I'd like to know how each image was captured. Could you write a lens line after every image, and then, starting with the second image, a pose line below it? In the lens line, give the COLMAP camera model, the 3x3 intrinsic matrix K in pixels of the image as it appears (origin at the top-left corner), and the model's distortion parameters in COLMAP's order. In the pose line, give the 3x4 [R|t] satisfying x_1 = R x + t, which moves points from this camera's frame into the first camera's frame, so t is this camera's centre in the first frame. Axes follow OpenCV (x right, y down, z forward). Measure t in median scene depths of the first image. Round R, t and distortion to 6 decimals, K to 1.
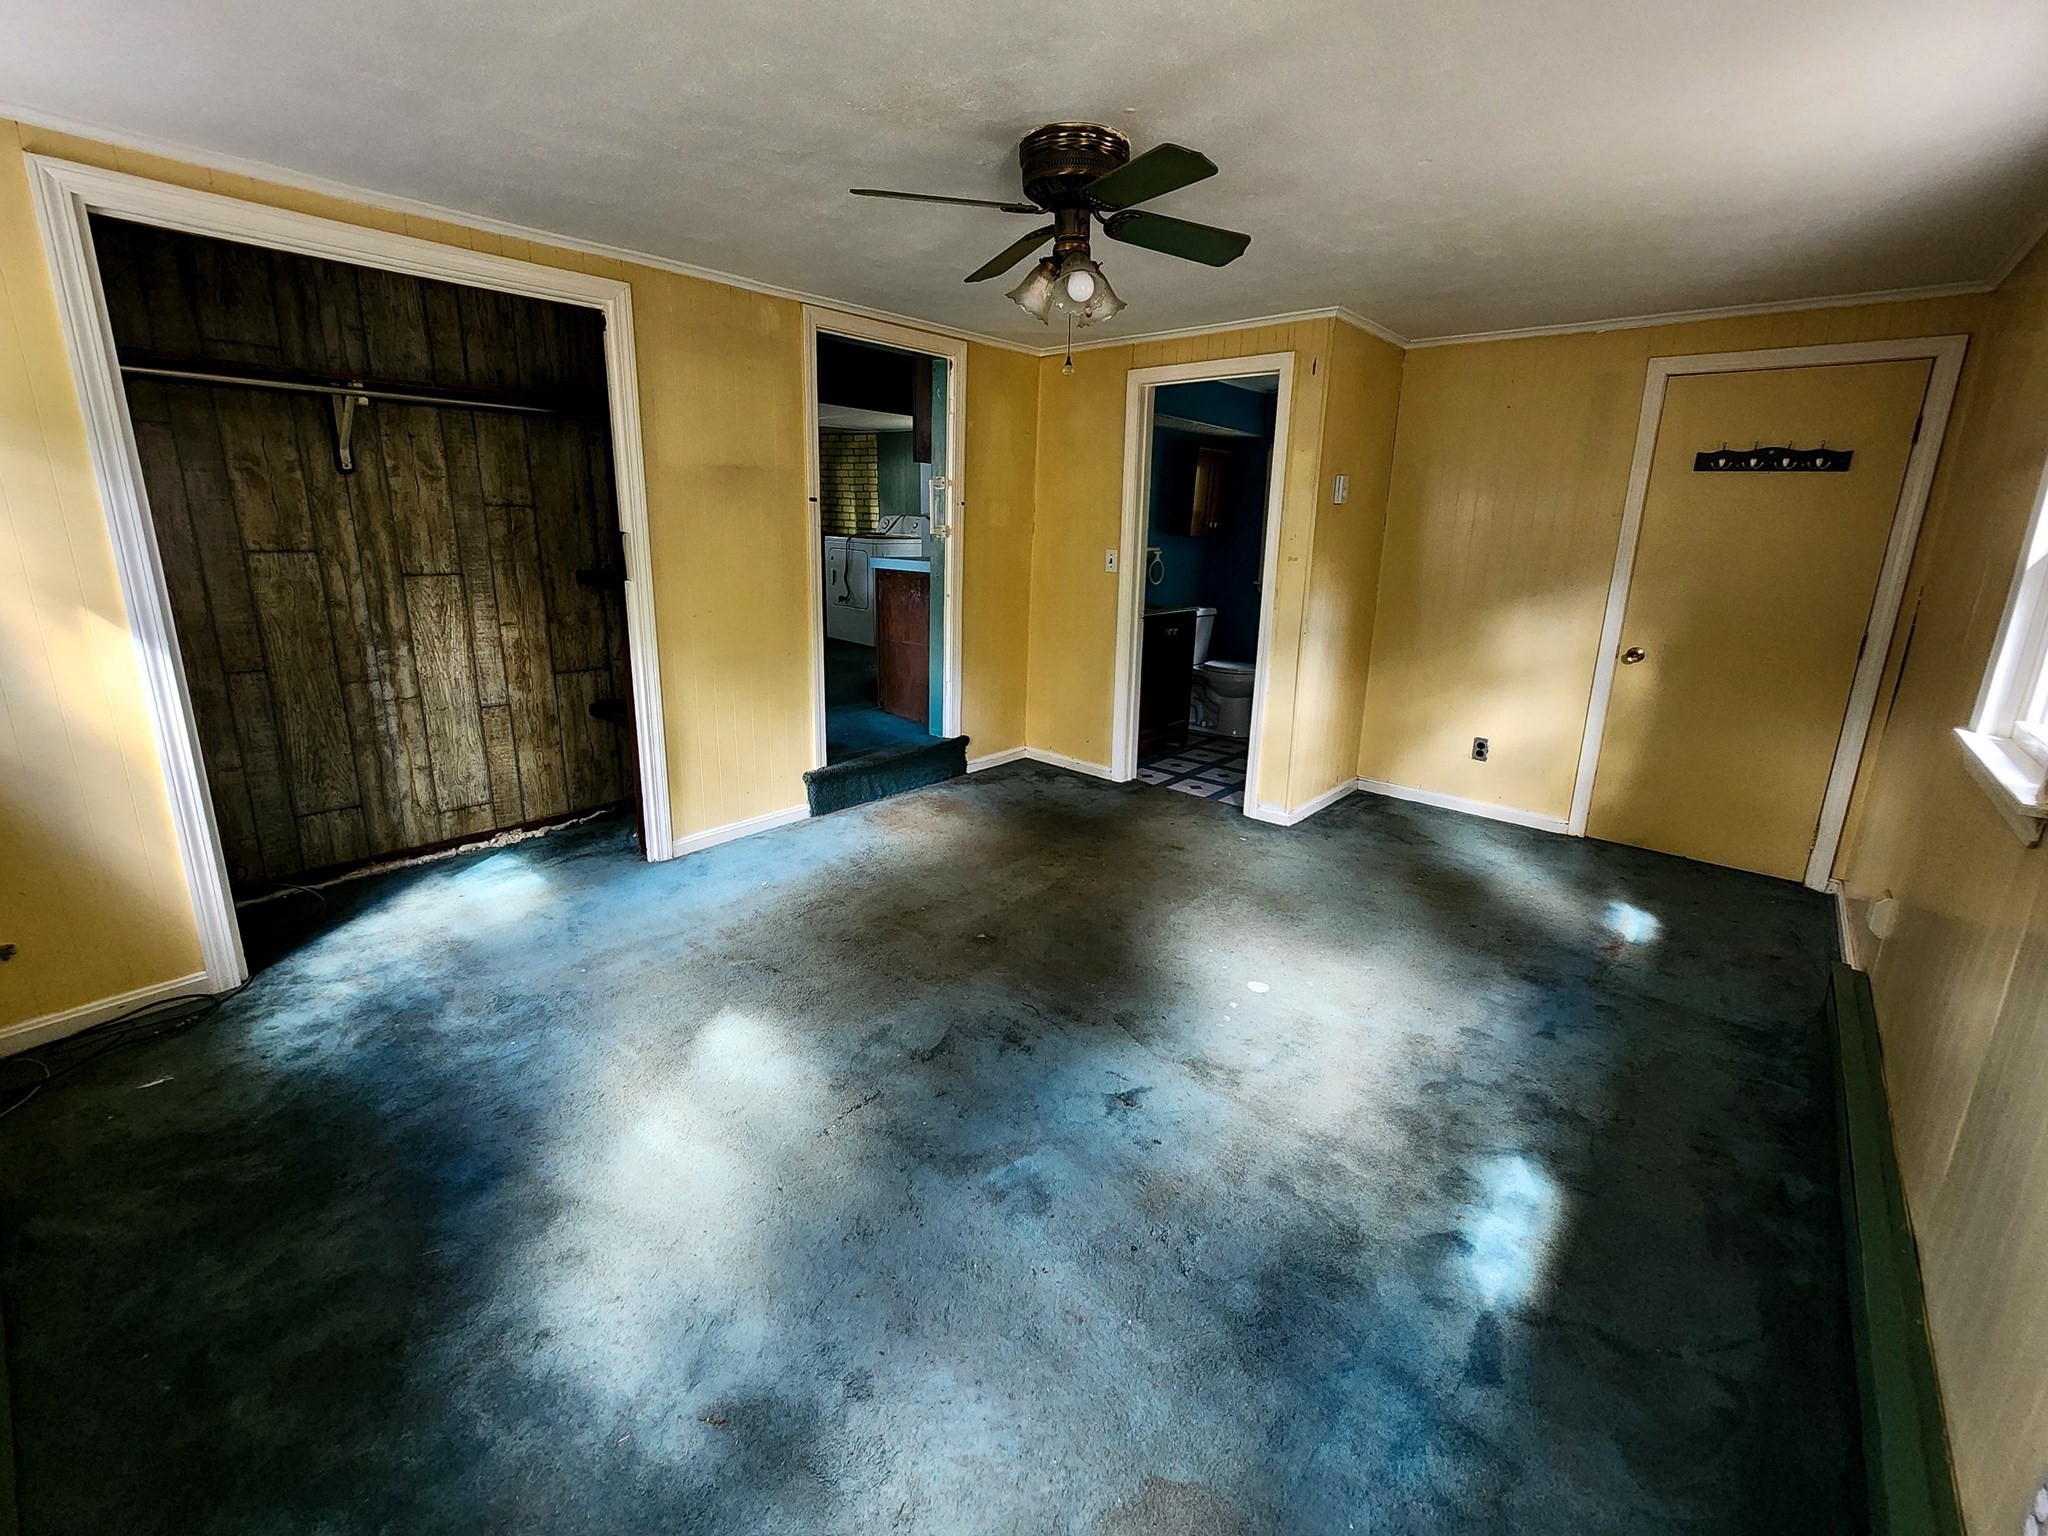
lens RADIAL K [[875.6, 0, 1026.0], [0, 875.6, 727.4], [0, 0, 1]] dist [-0.000446, 0.000063]
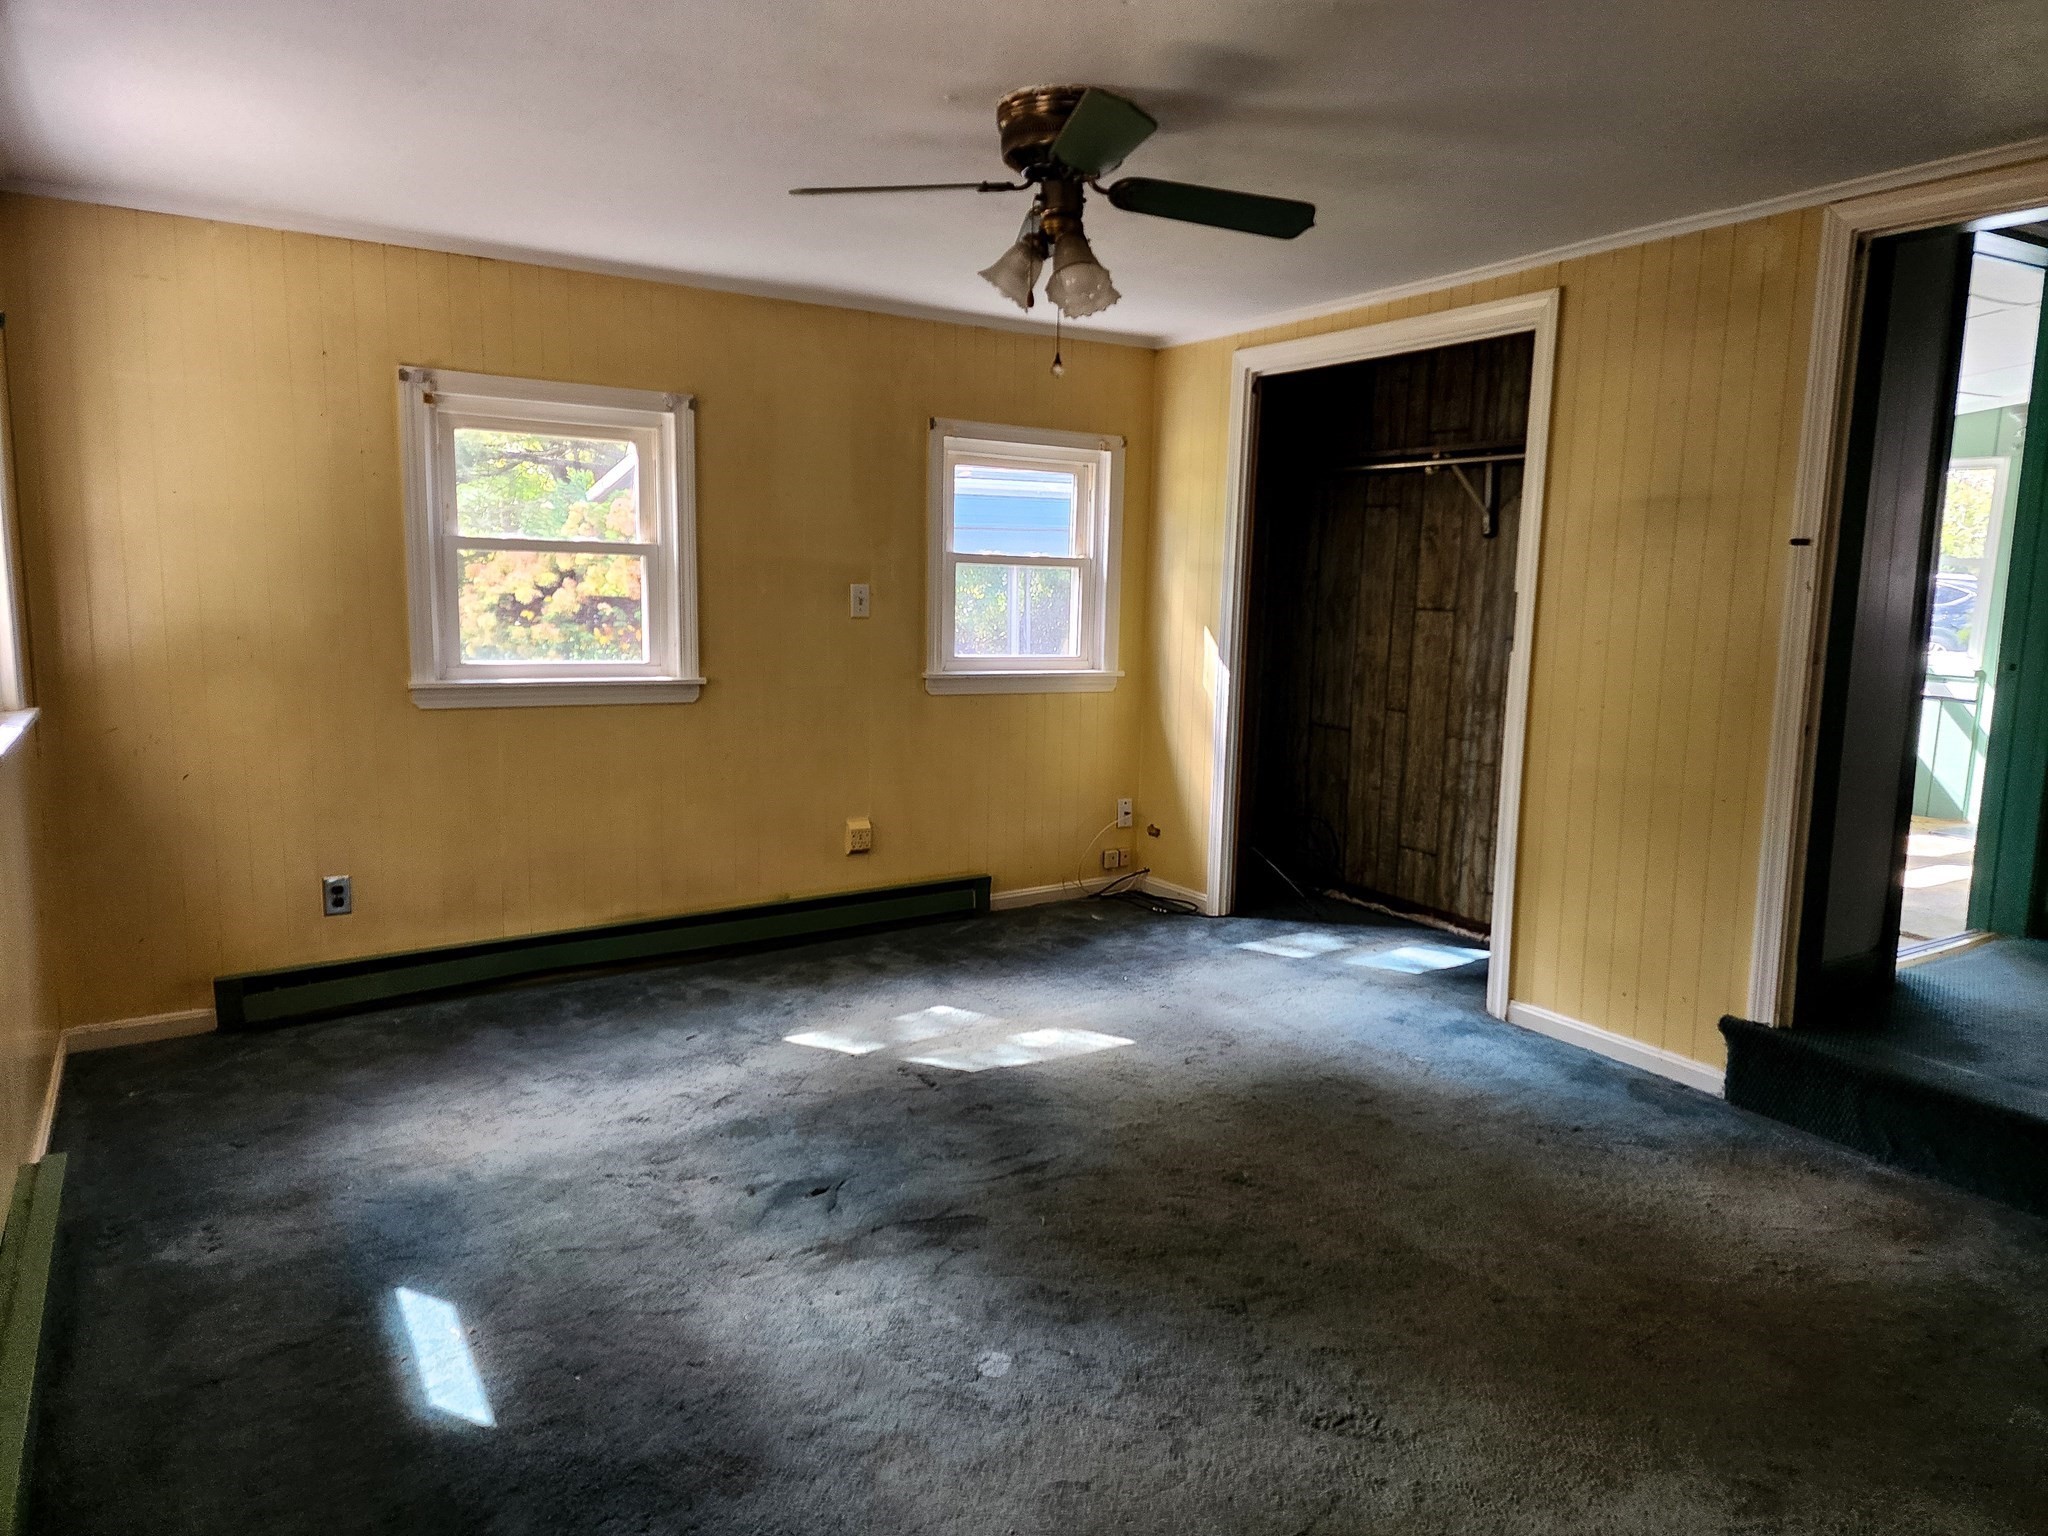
lens RADIAL K [[1324.5, 0, 1024.0], [0, 1324.5, 768.0], [0, 0, 1]] dist [0.006132, 0.001284]
pose [[-0.315579, 0.114948, -0.941911, 0.847442], [-0.243261, 0.949663, 0.197396, -0.197910], [0.917188, 0.291424, -0.271731, 0.952686]]
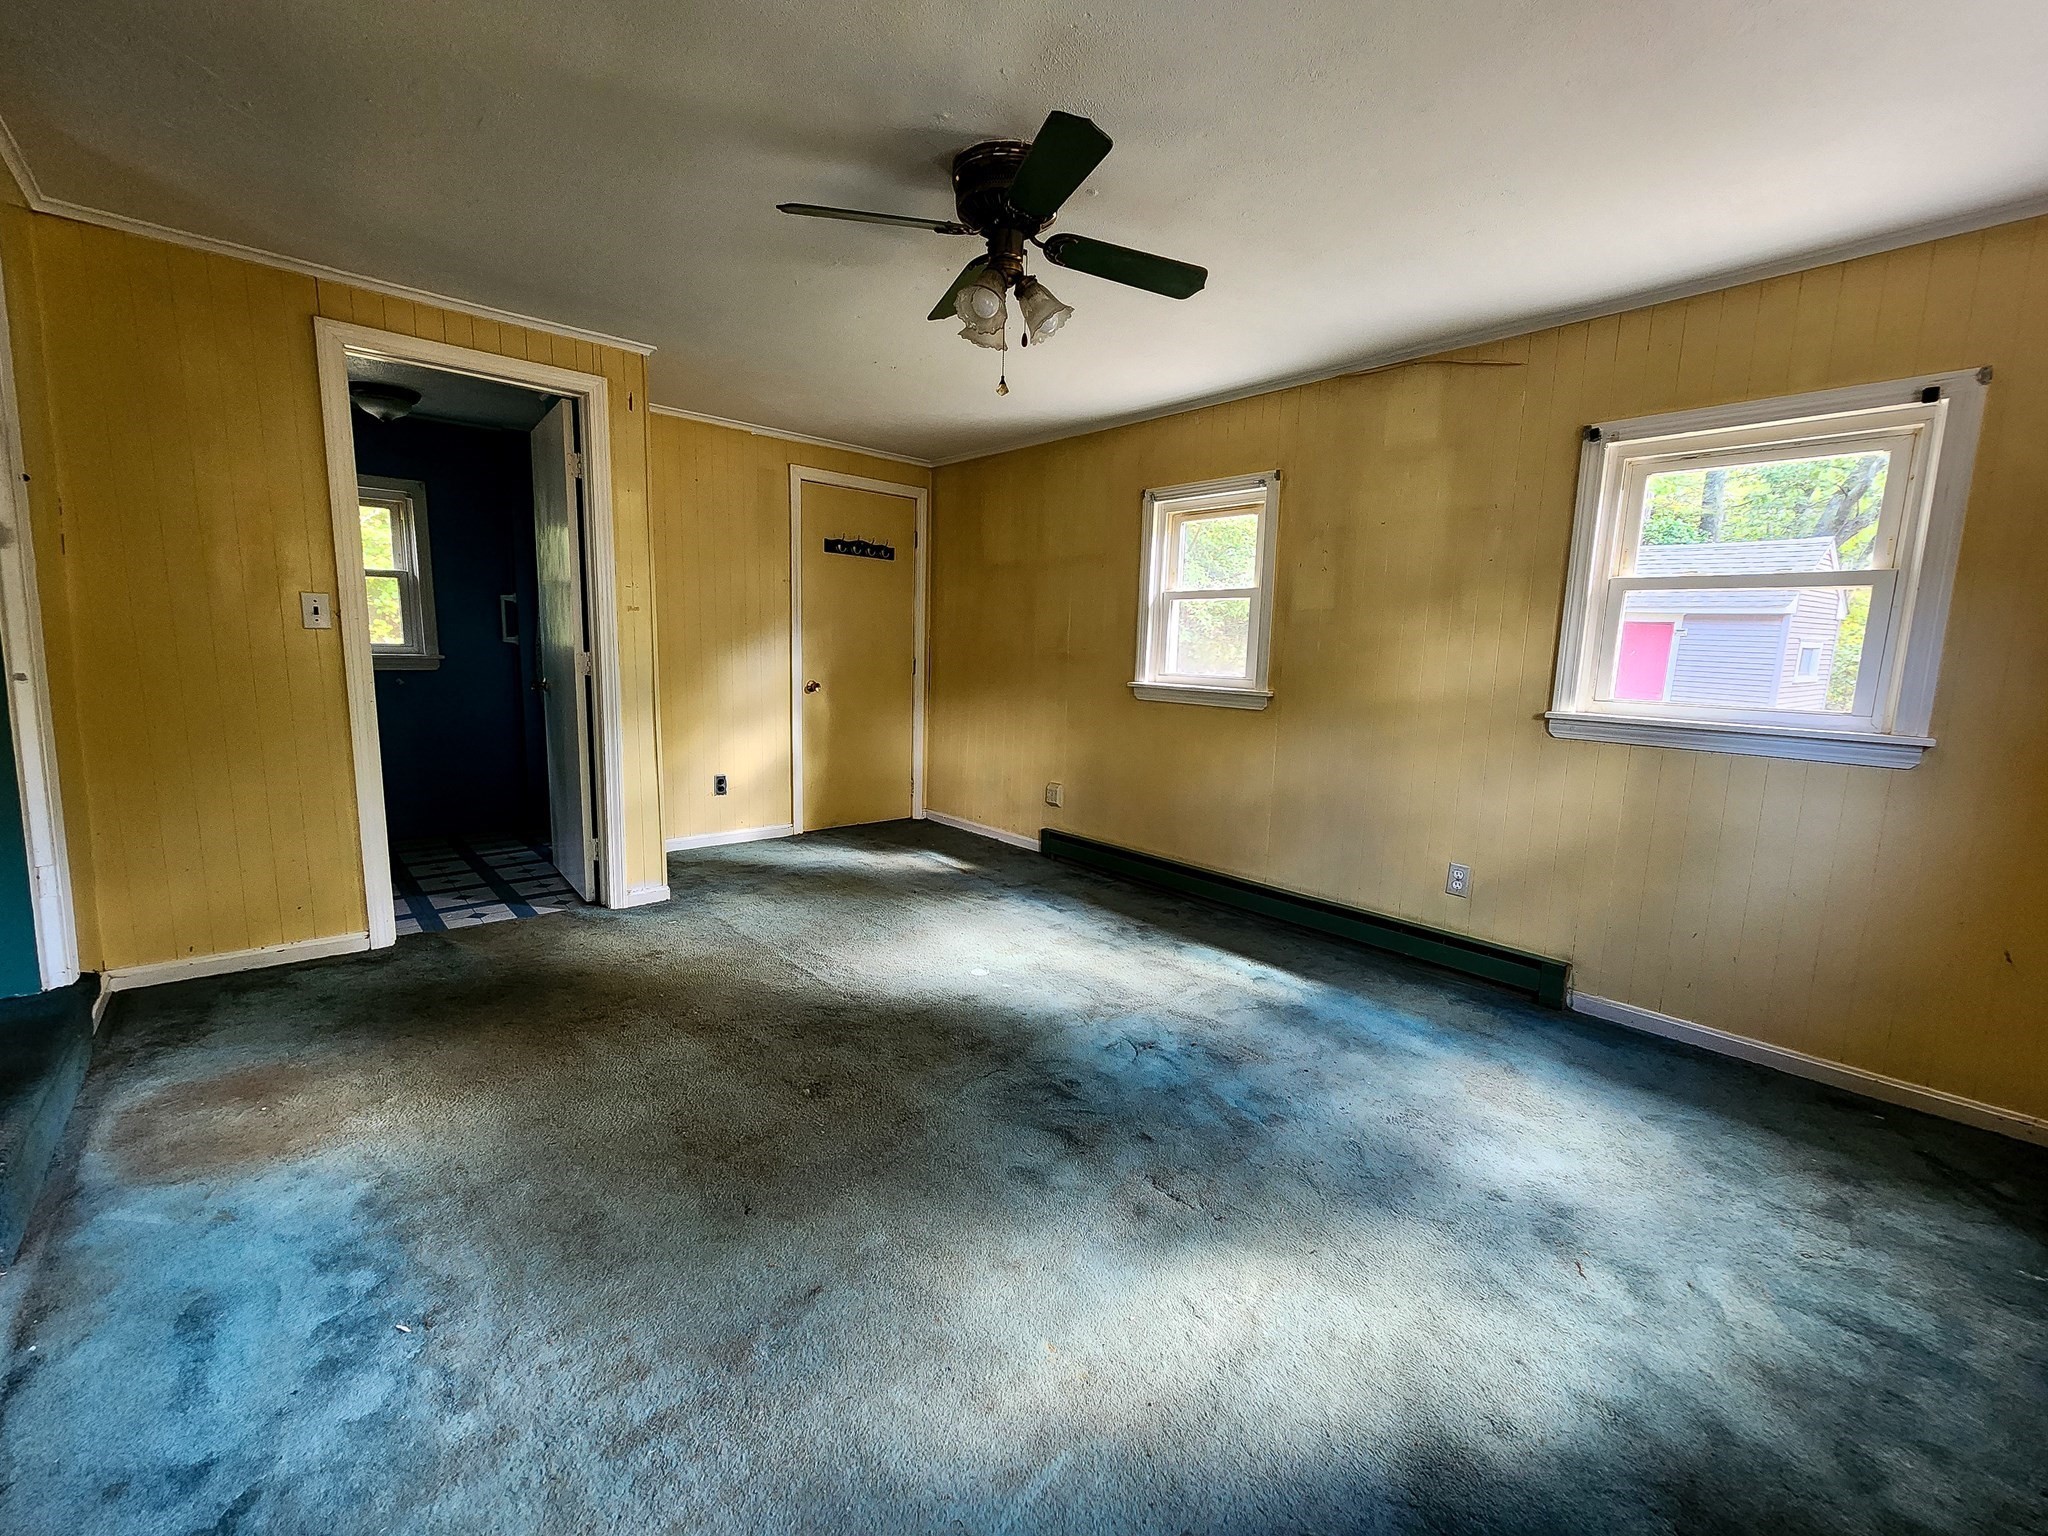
lens RADIAL K [[828.2, 0, 1024.0], [0, 828.2, 768.0], [0, 0, 1]] dist [-0.007971, -0.000175]
pose [[0.133023, -0.162745, 0.977660, -0.624642], [0.206830, 0.969267, 0.133206, -0.077553], [-0.969292, 0.184490, 0.162595, 0.615958]]
